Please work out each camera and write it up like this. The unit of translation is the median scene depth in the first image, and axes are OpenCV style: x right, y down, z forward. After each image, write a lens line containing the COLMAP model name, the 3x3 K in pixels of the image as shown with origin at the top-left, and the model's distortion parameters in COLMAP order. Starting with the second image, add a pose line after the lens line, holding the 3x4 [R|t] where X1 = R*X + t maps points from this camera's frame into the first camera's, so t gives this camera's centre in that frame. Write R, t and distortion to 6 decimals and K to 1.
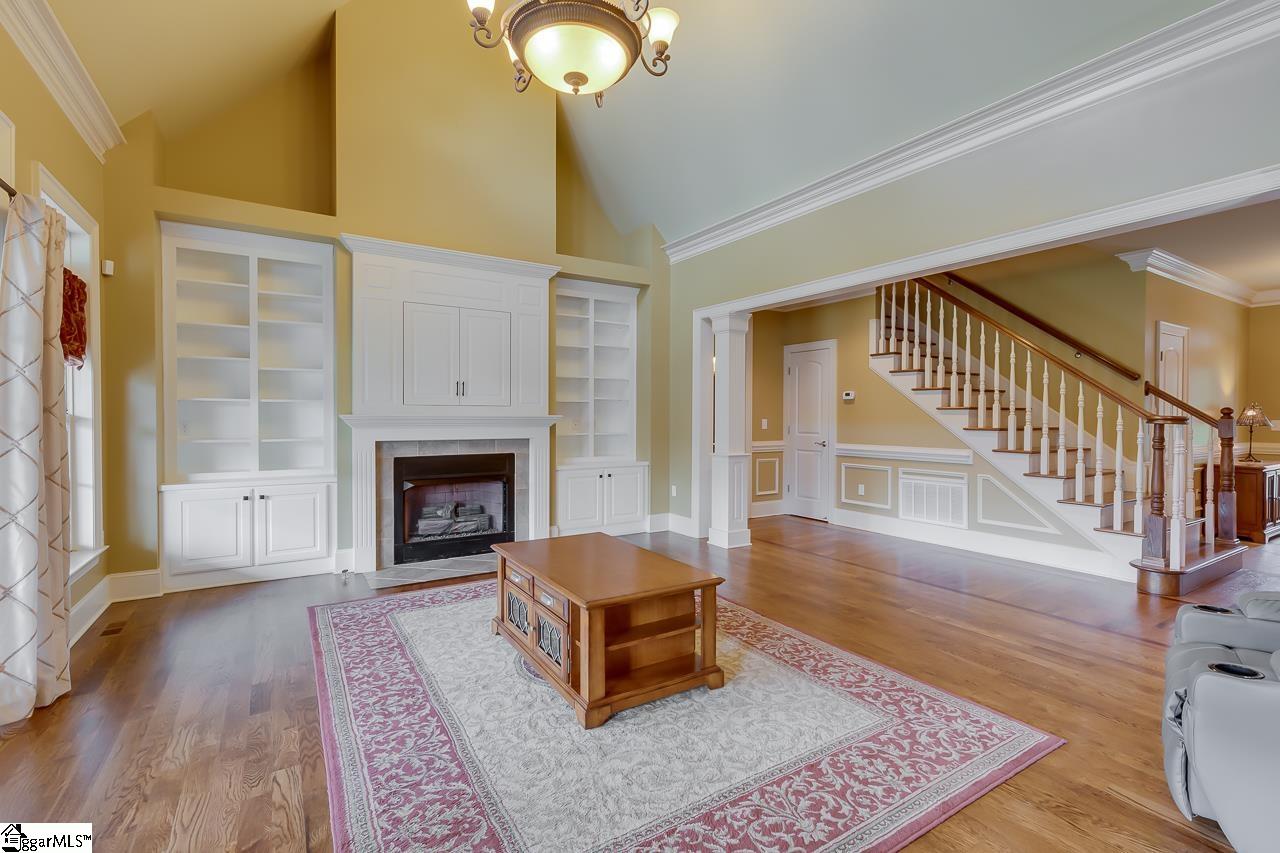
lens RADIAL K [[582.7, 0, 637.3], [0, 582.7, 426.2], [0, 0, 1]] dist [0.004822, 0.001977]
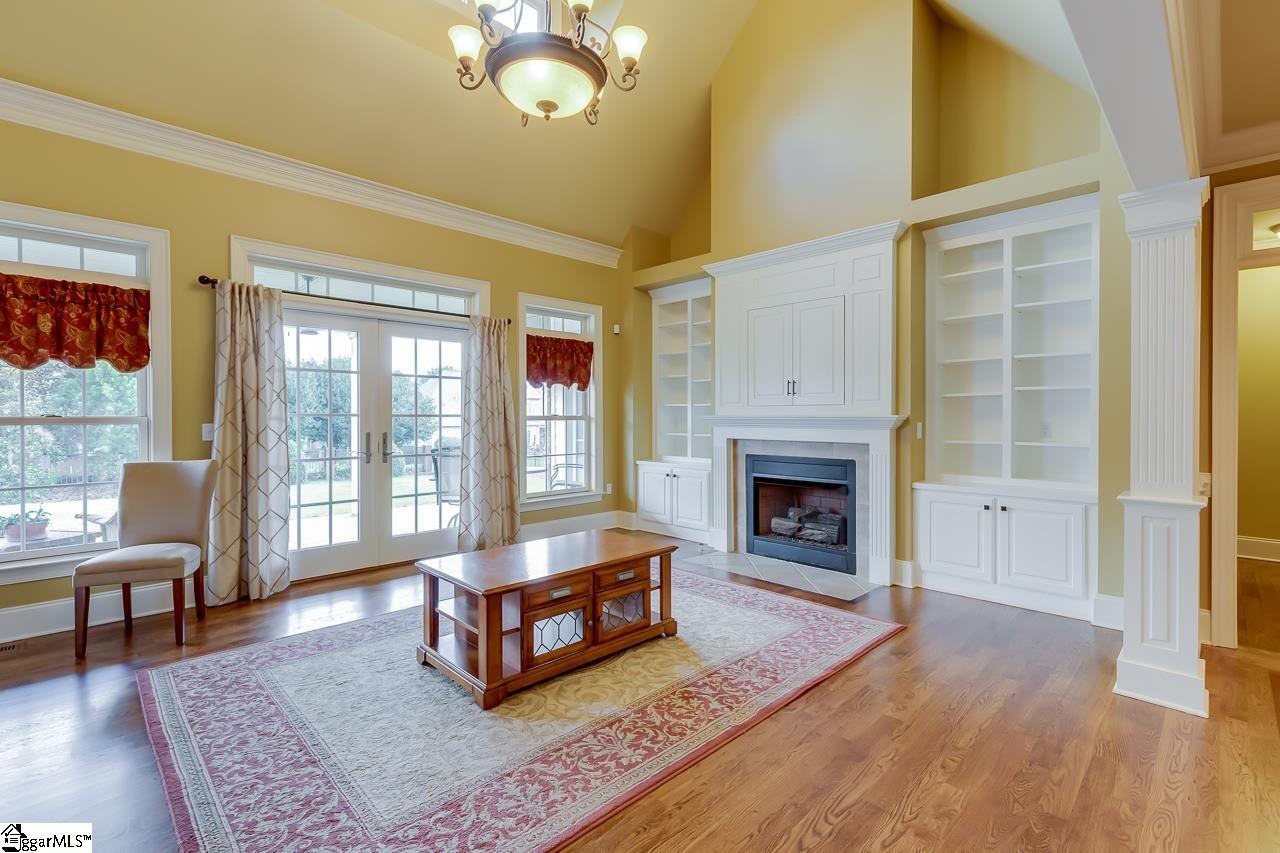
lens RADIAL K [[582.7, 0, 642.7], [0, 582.7, 424.0], [0, 0, 1]] dist [0.004822, 0.001977]
pose [[0.211669, 0.014258, -0.977237, 0.731586], [-0.016024, 0.999810, 0.011116, -0.014066], [0.977210, 0.013306, 0.211858, 0.695227]]
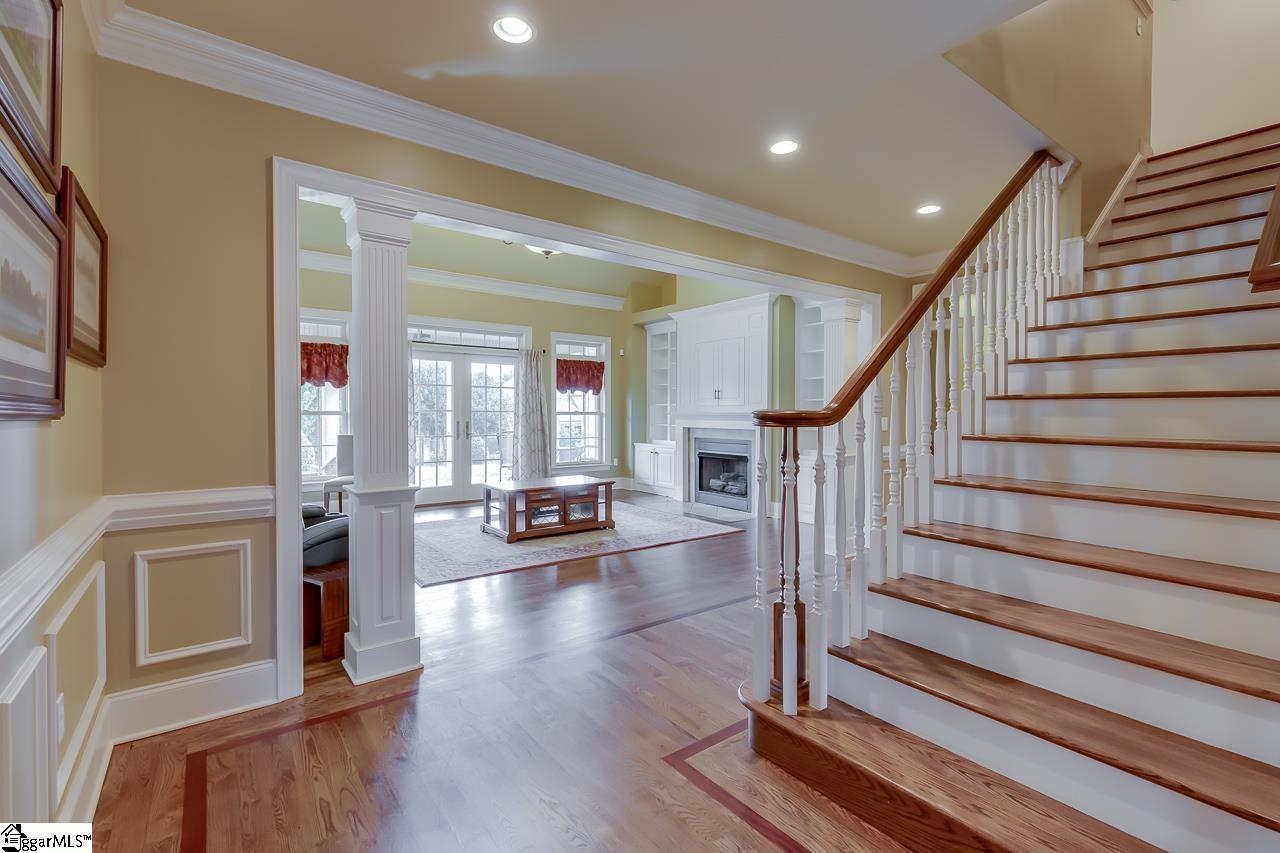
lens RADIAL K [[582.7, 0, 660.2], [0, 582.7, 422.4], [0, 0, 1]] dist [0.004822, 0.001977]
pose [[0.108045, 0.017854, -0.993986, 1.476729], [-0.020288, 0.999670, 0.015751, -0.016010], [0.993939, 0.018464, 0.108371, 0.865459]]
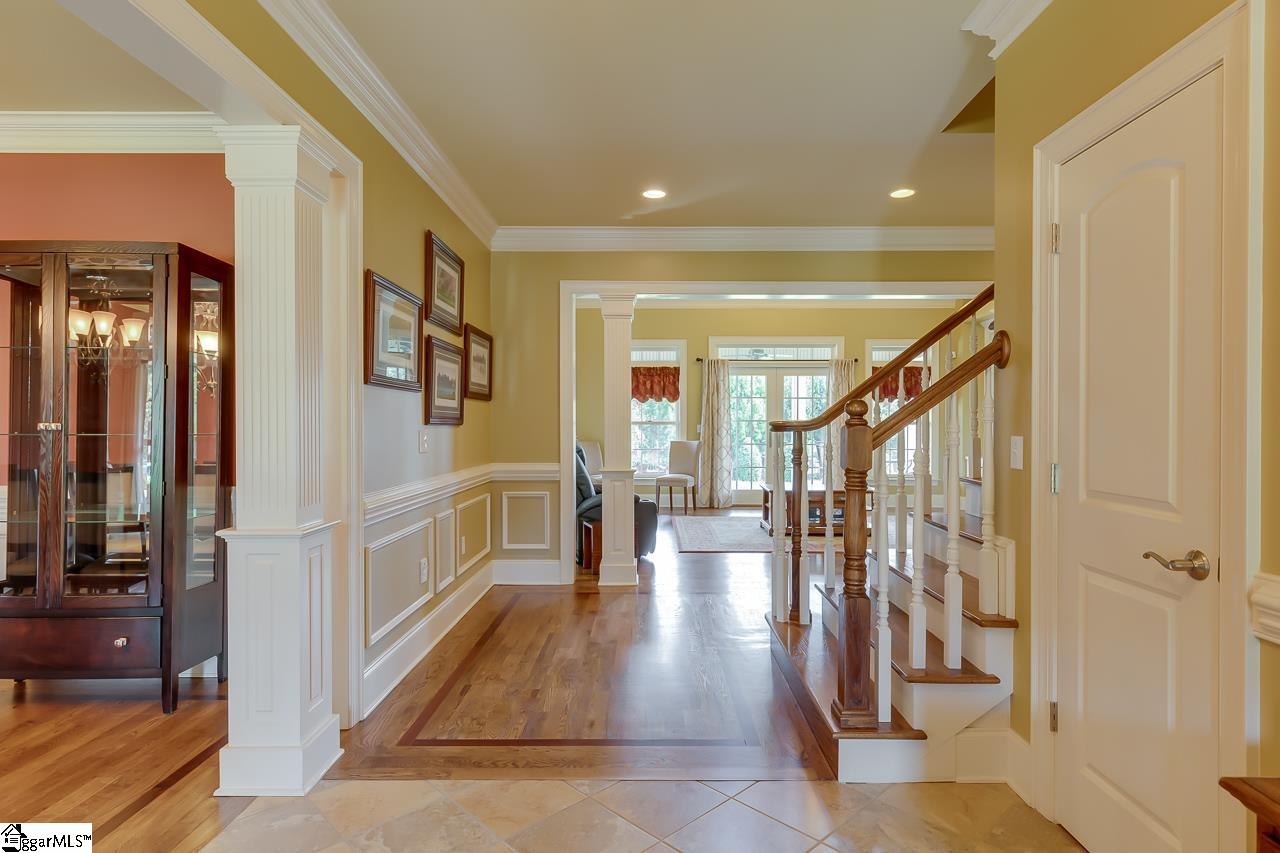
lens RADIAL K [[710.8, 0, 647.7], [0, 710.8, 425.6], [0, 0, 1]] dist [-0.002870, -0.000251]
pose [[-0.531937, 0.005636, -0.846765, 1.870700], [-0.014069, 0.999781, 0.015493, -0.025701], [0.846667, 0.020155, -0.531741, 1.382777]]
